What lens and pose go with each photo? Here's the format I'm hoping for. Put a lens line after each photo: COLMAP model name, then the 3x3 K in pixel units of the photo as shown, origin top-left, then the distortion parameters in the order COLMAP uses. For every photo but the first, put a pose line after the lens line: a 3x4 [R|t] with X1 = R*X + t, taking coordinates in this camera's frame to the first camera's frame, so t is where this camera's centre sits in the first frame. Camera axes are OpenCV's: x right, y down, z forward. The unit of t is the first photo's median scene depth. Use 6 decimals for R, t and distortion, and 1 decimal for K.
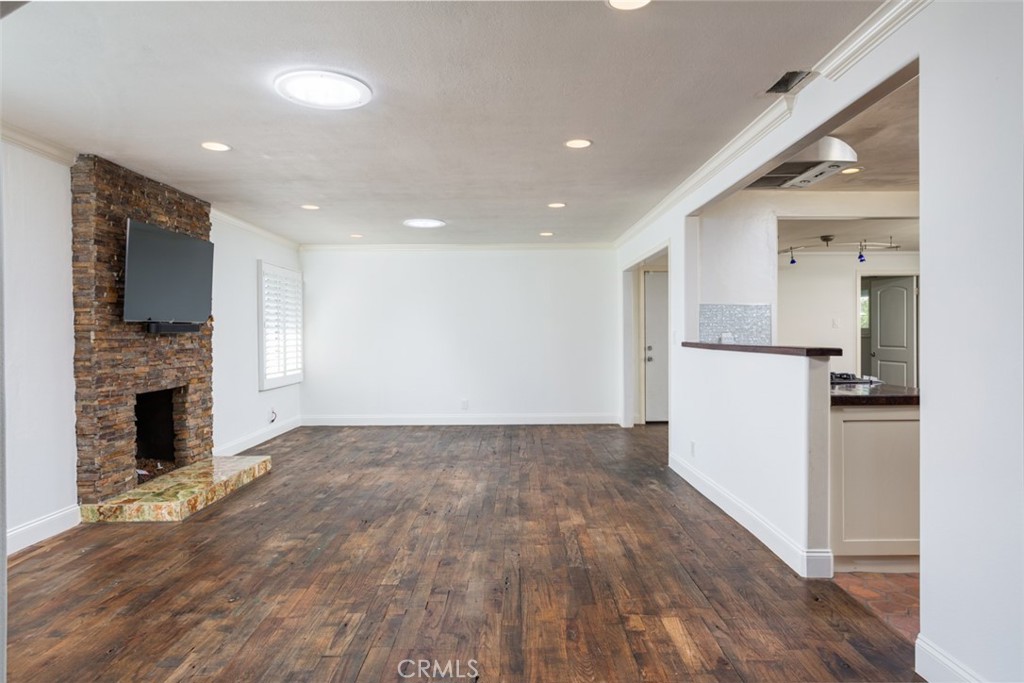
lens RADIAL K [[626.1, 0, 508.0], [0, 626.1, 337.5], [0, 0, 1]] dist [-0.001661, -0.000248]
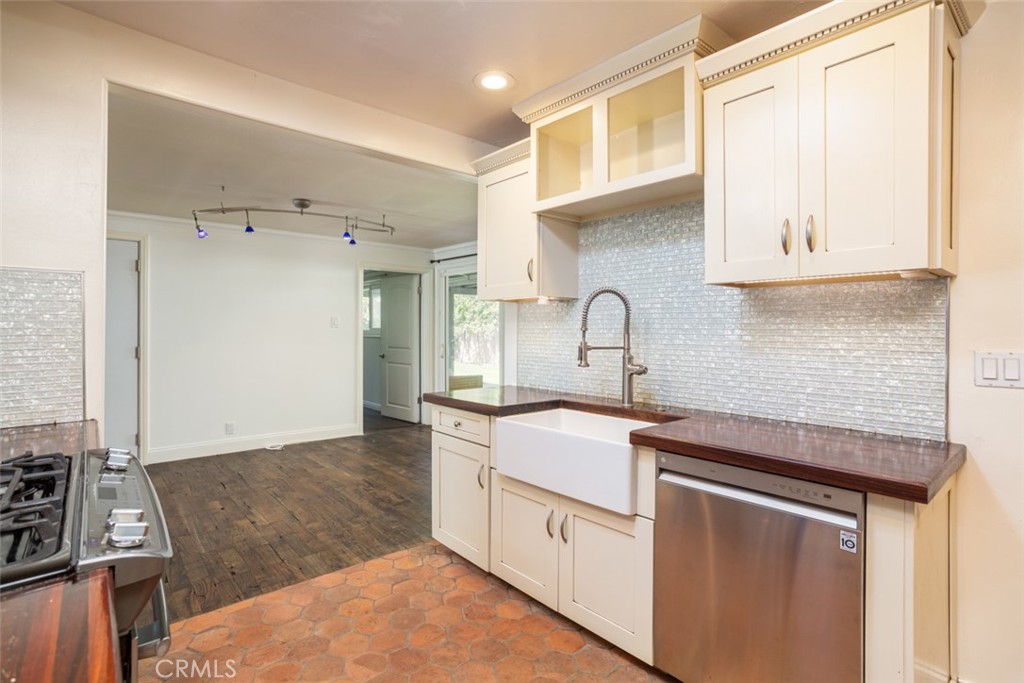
lens RADIAL K [[487.5, 0, 496.8], [0, 487.5, 331.7], [0, 0, 1]] dist [-0.025074, 0.006136]
pose [[0.766288, 0.004533, 0.642482, 0.489295], [-0.003753, 0.999990, -0.002579, -0.013920], [-0.642487, -0.000435, 0.766297, 0.633582]]
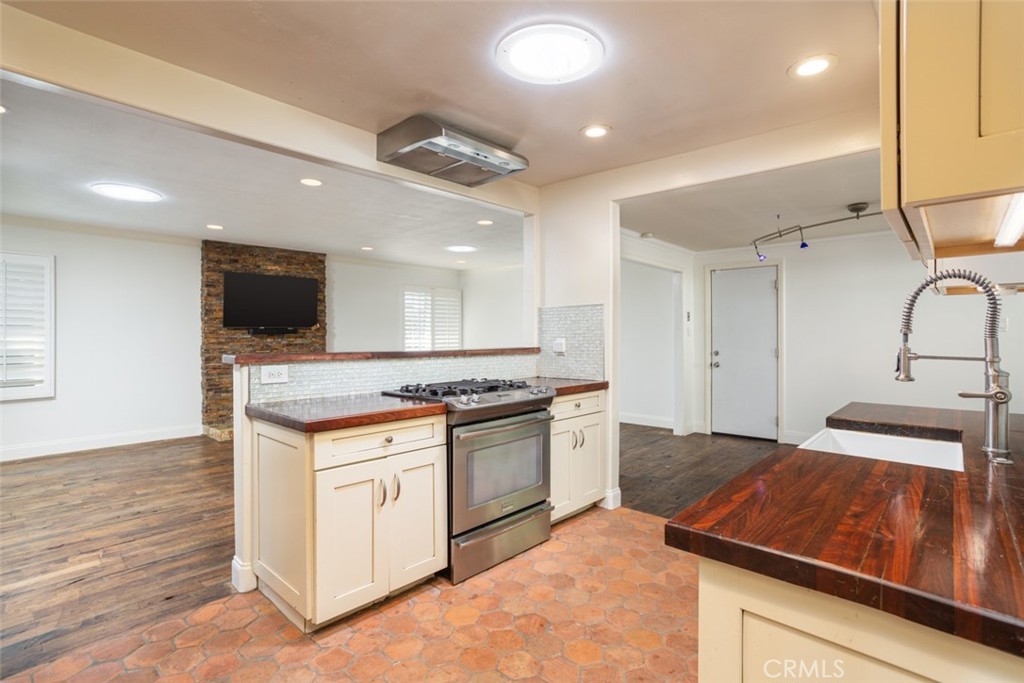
lens RADIAL K [[487.5, 0, 510.9], [0, 487.5, 333.4], [0, 0, 1]] dist [-0.025074, 0.006136]
pose [[0.737753, 0.005227, -0.675051, 0.880943], [-0.009690, 0.999949, -0.002848, -0.012474], [0.675001, 0.008642, 0.737766, 0.486354]]
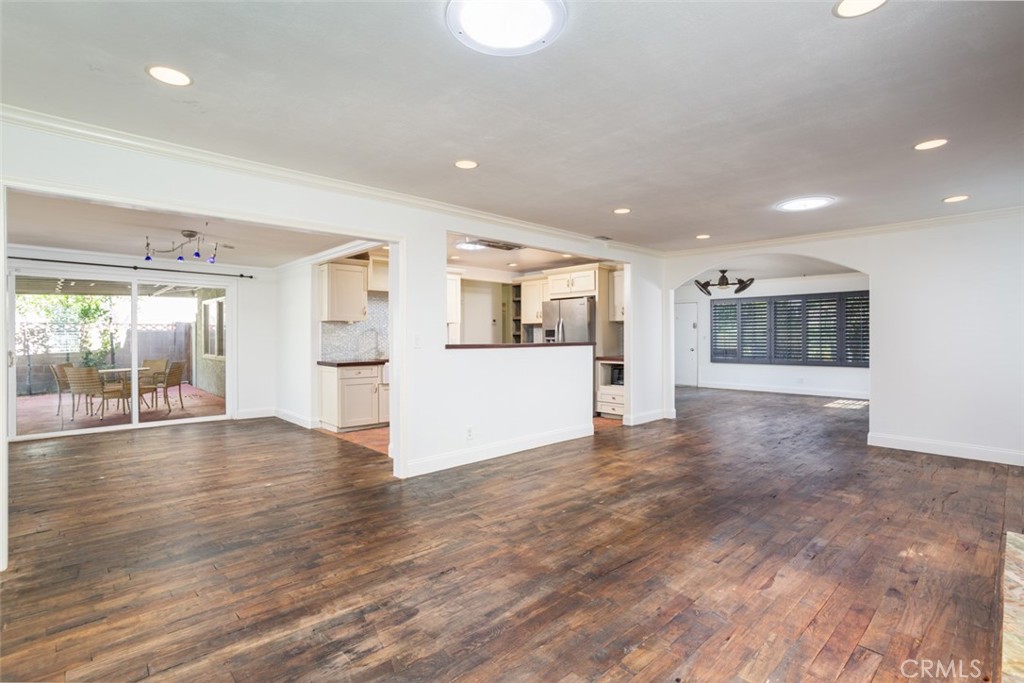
lens RADIAL K [[487.5, 0, 516.9], [0, 487.5, 339.6], [0, 0, 1]] dist [-0.025074, 0.006136]
pose [[-0.695209, 0.001263, 0.718807, -0.471474], [0.010639, 0.999907, 0.008534, -0.008125], [-0.718729, 0.013581, -0.695158, 1.697222]]
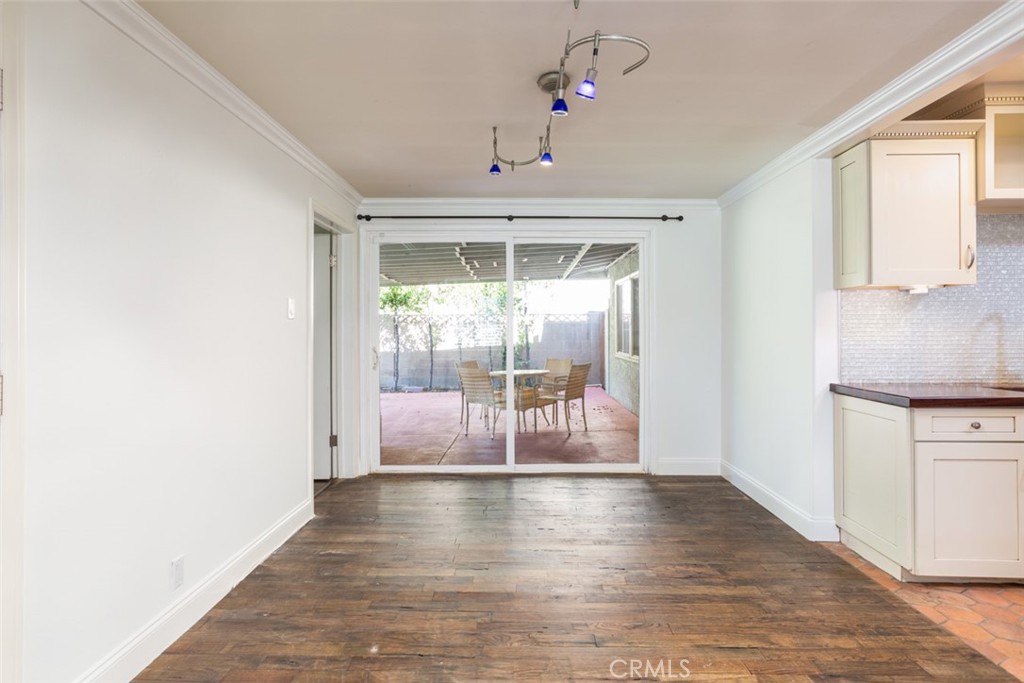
lens RADIAL K [[561.2, 0, 502.6], [0, 561.2, 321.8], [0, 0, 1]] dist [-0.005579, 0.006400]
pose [[0.023930, 0.020318, 0.999507, 0.251158], [0.010220, 0.999736, -0.020567, -0.005539], [-0.999661, 0.010707, 0.023716, 1.518576]]
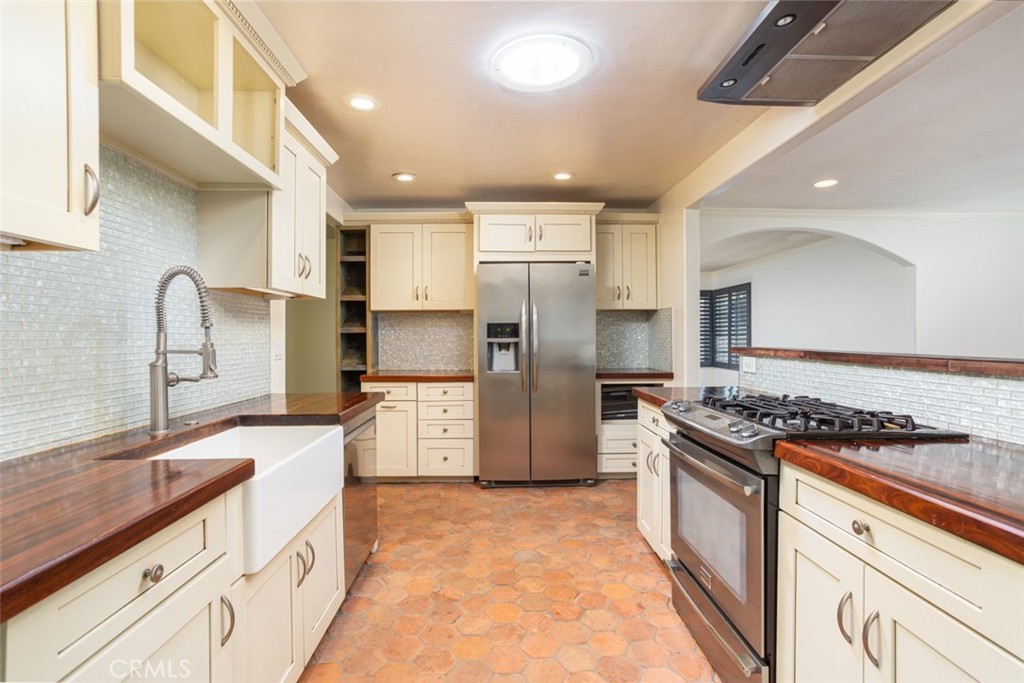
lens RADIAL K [[487.5, 0, 507.4], [0, 487.5, 338.0], [0, 0, 1]] dist [-0.025074, 0.006136]
pose [[-0.999528, 0.008895, -0.029392, 0.663600], [0.008600, 0.999912, 0.010148, -0.009063], [0.029479, 0.009891, -0.999516, 1.277024]]
